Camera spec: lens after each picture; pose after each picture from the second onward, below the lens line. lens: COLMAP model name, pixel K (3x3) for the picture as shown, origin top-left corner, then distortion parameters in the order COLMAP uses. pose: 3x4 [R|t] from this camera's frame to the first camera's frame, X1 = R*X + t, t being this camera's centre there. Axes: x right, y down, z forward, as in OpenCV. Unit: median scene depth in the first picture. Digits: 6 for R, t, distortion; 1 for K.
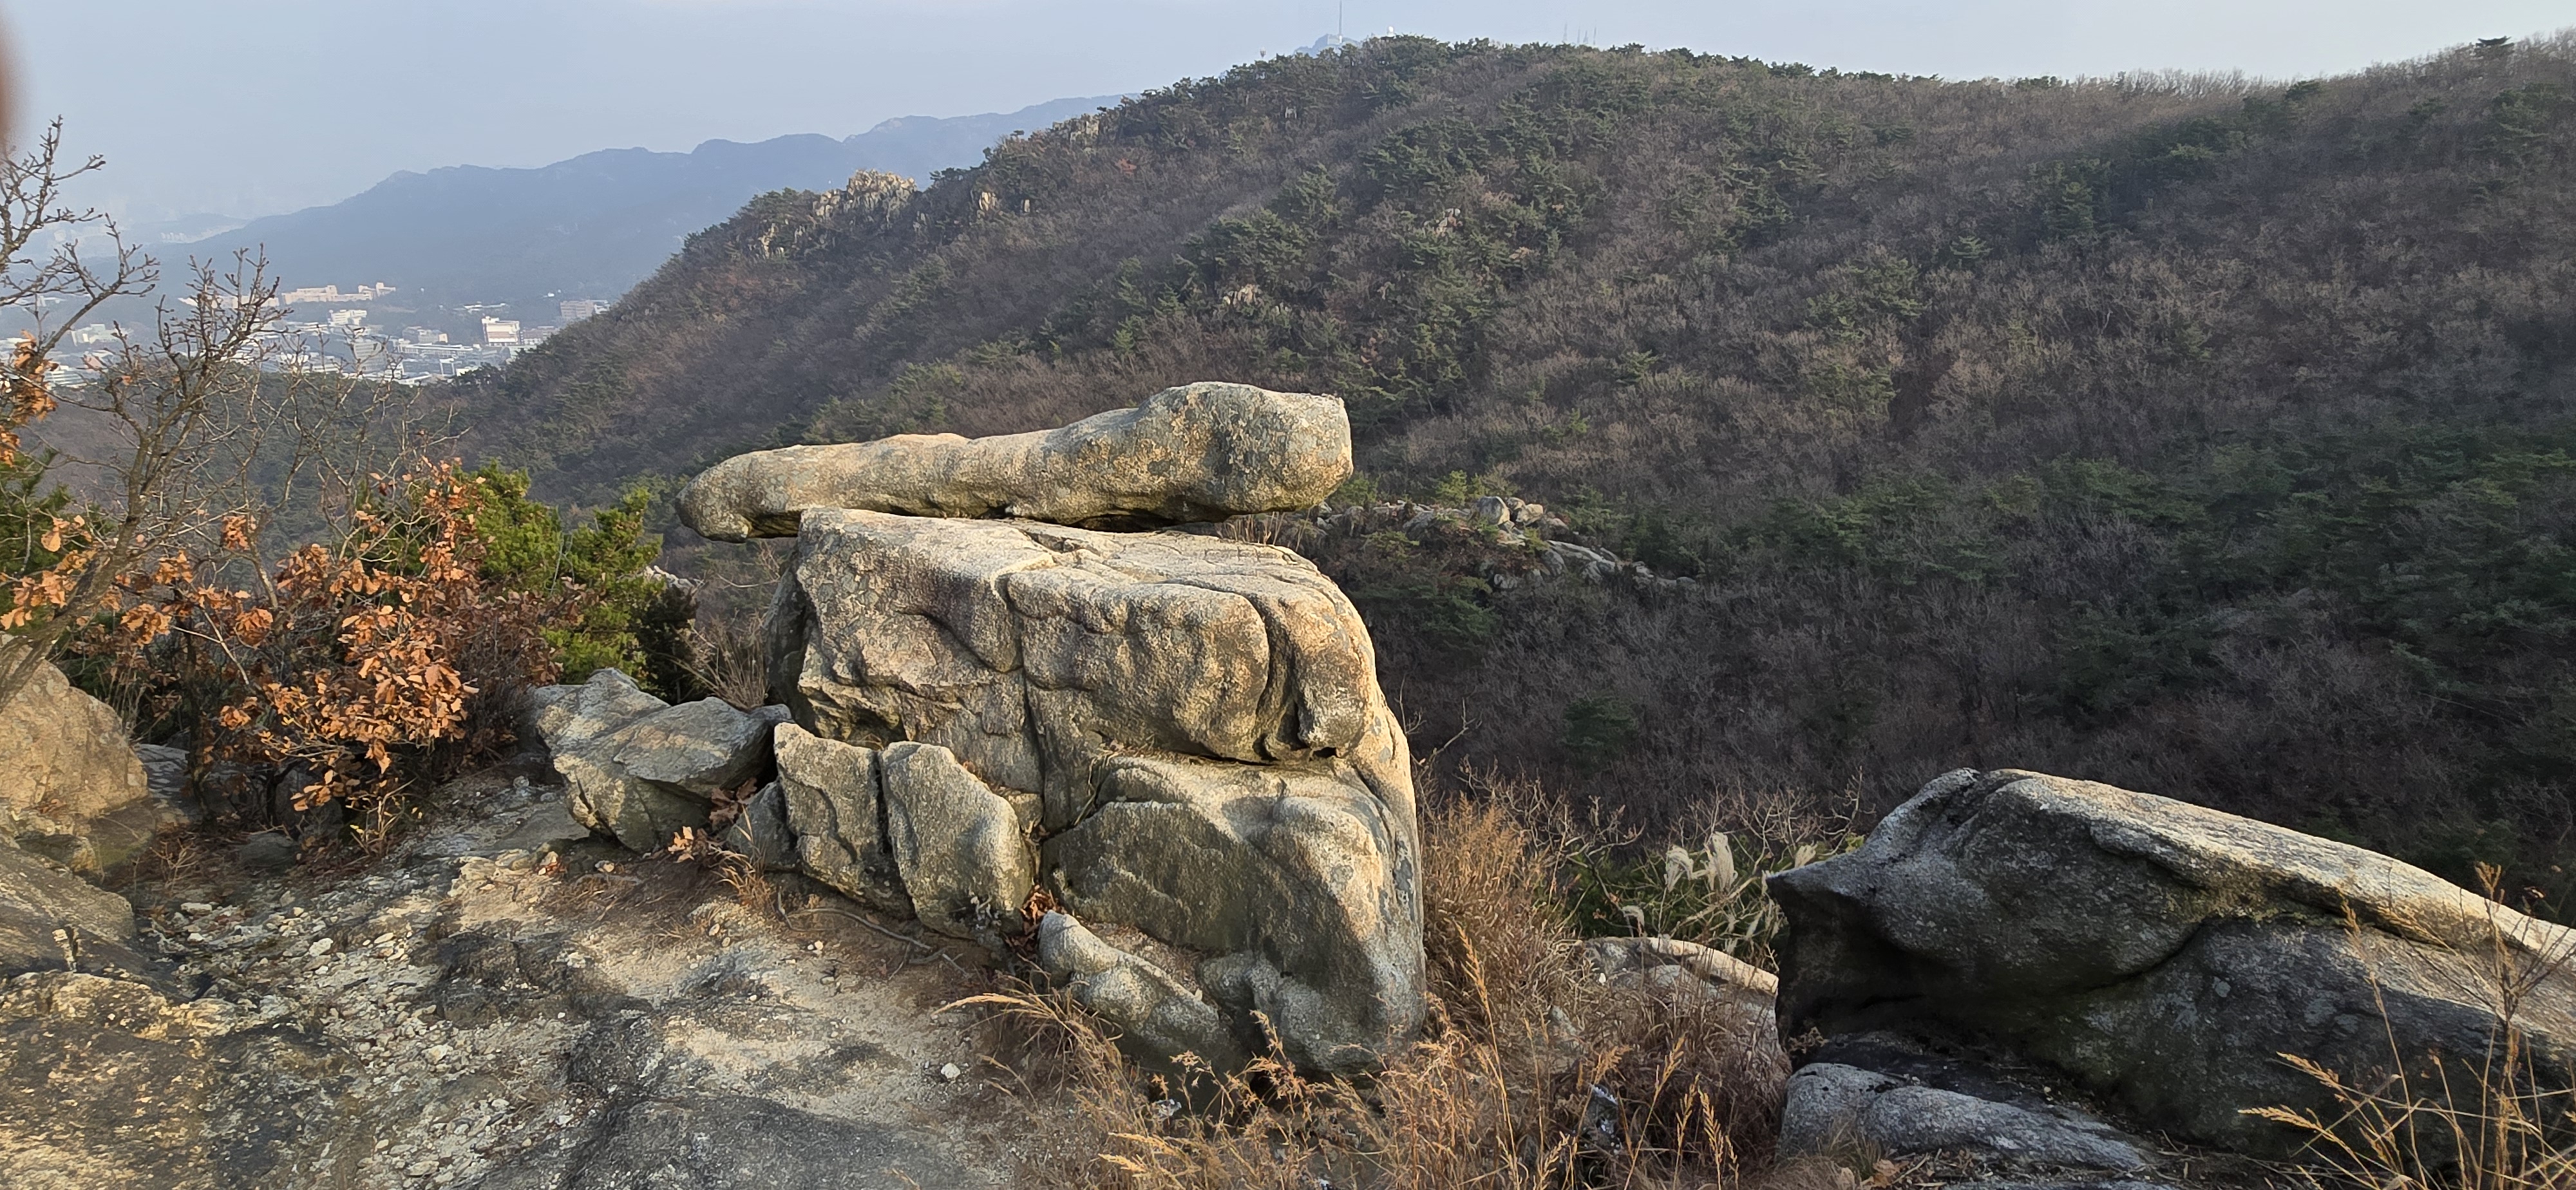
lens RADIAL K [[1415.1, 0, 1281.5], [0, 1415.1, 619.3], [0, 0, 1]] dist [-0.002554, 0.000423]
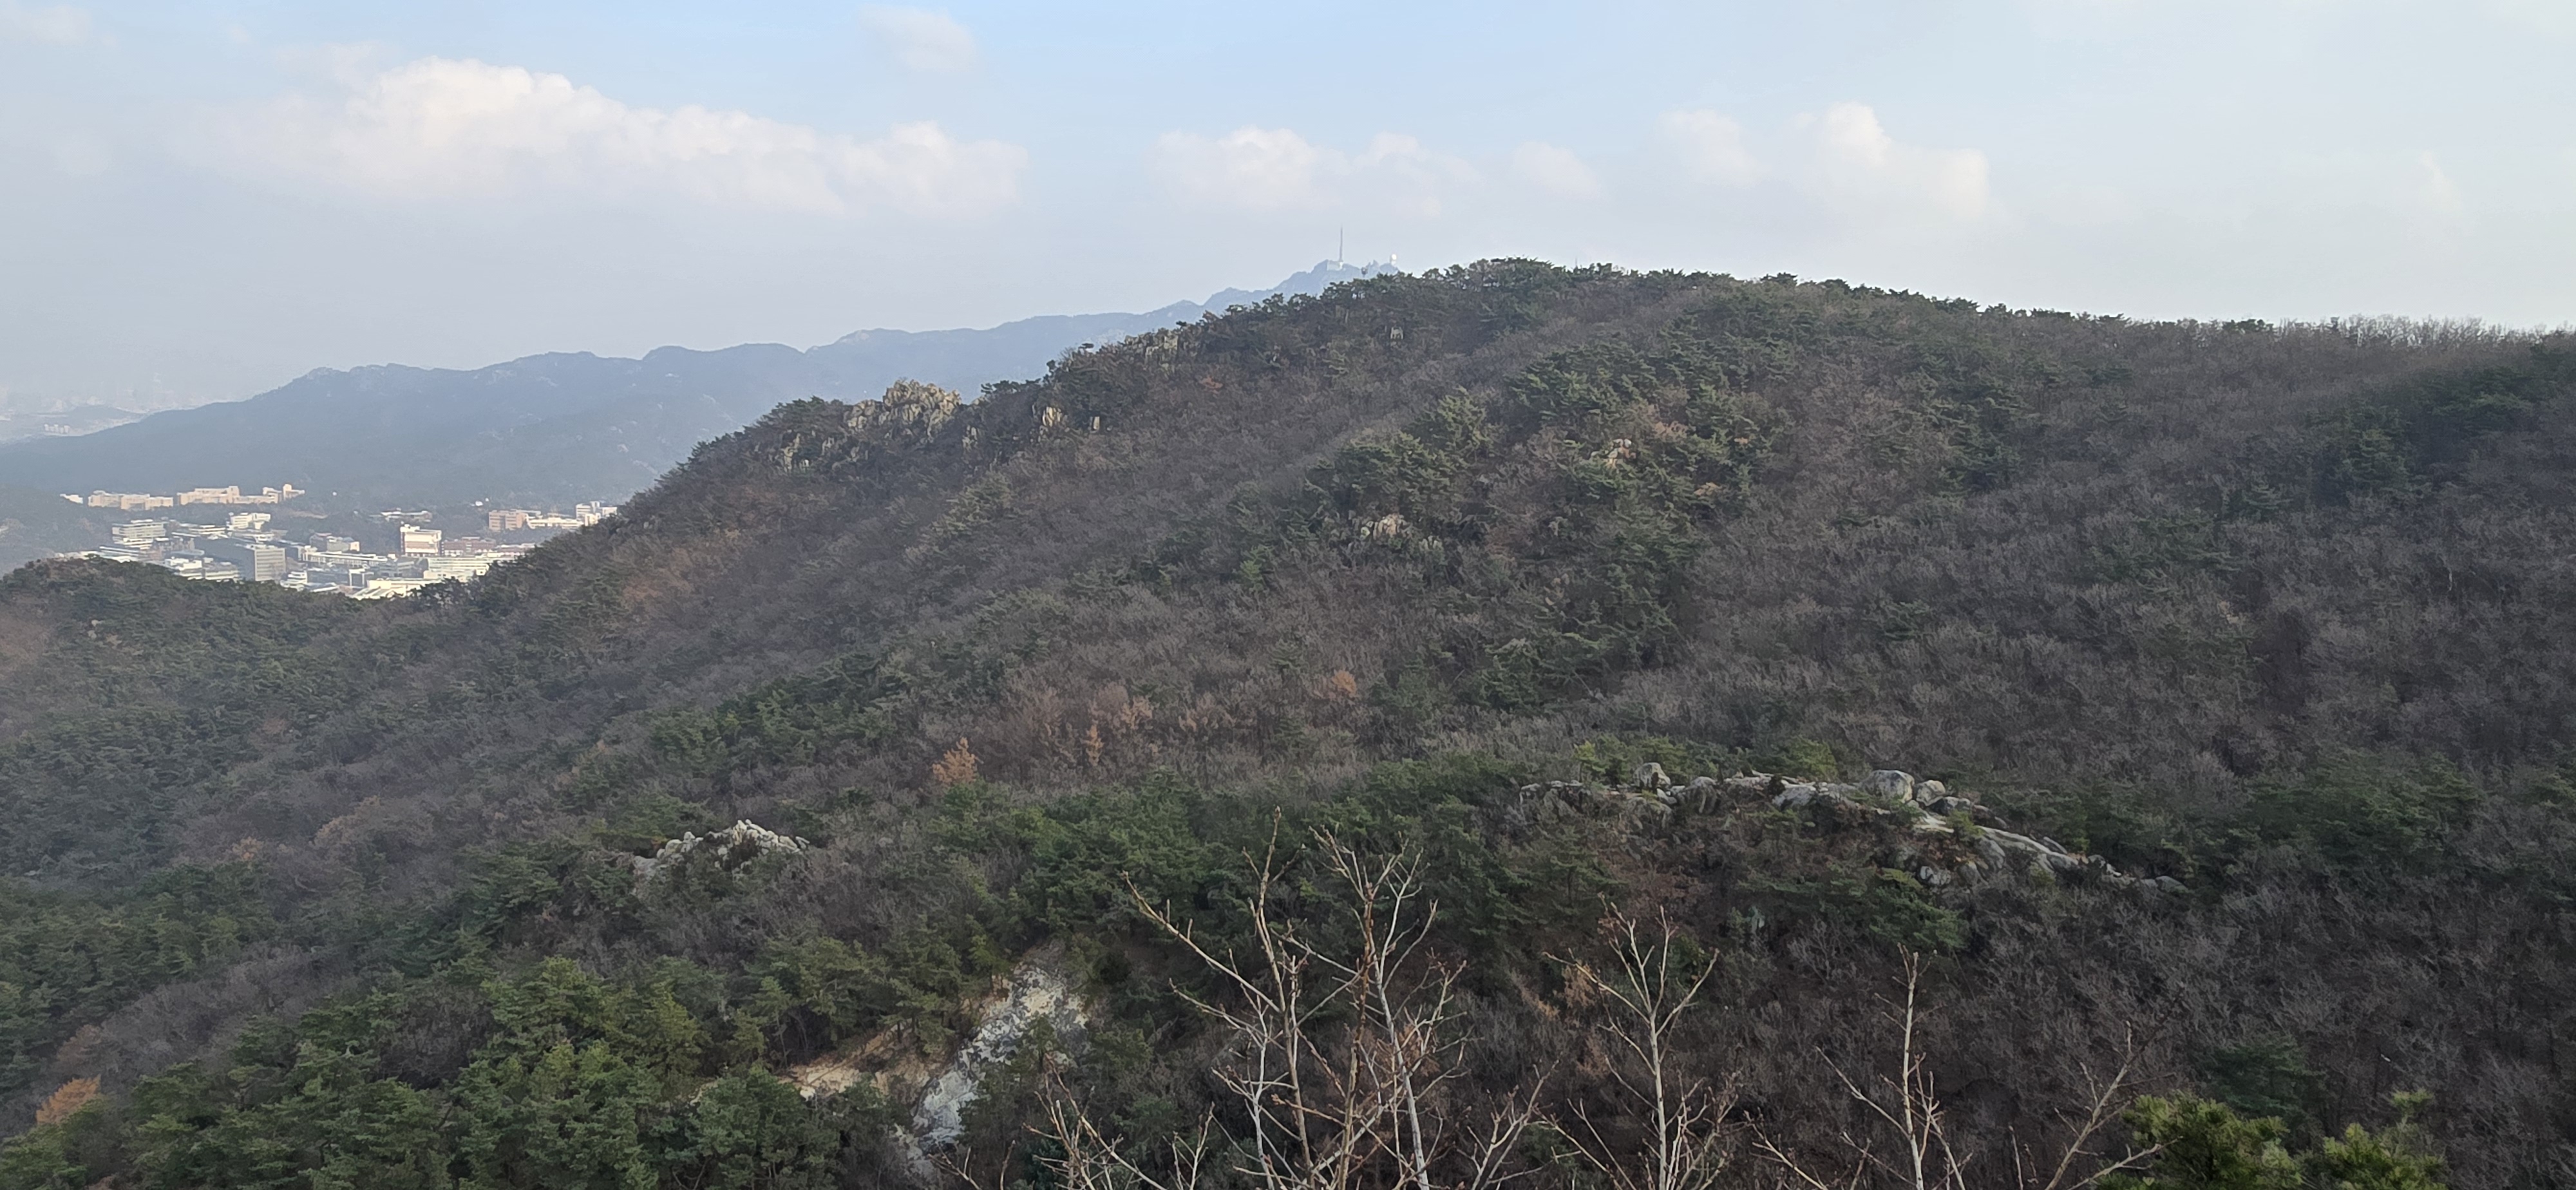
lens RADIAL K [[1573.8, 0, 1276.5], [0, 1573.8, 594.3], [0, 0, 1]] dist [0.003399, -0.003756]
pose [[0.999457, 0.028505, 0.016515, -0.121609], [-0.025019, 0.982907, -0.182393, -0.005630], [-0.021432, 0.181881, 0.983087, 0.042205]]
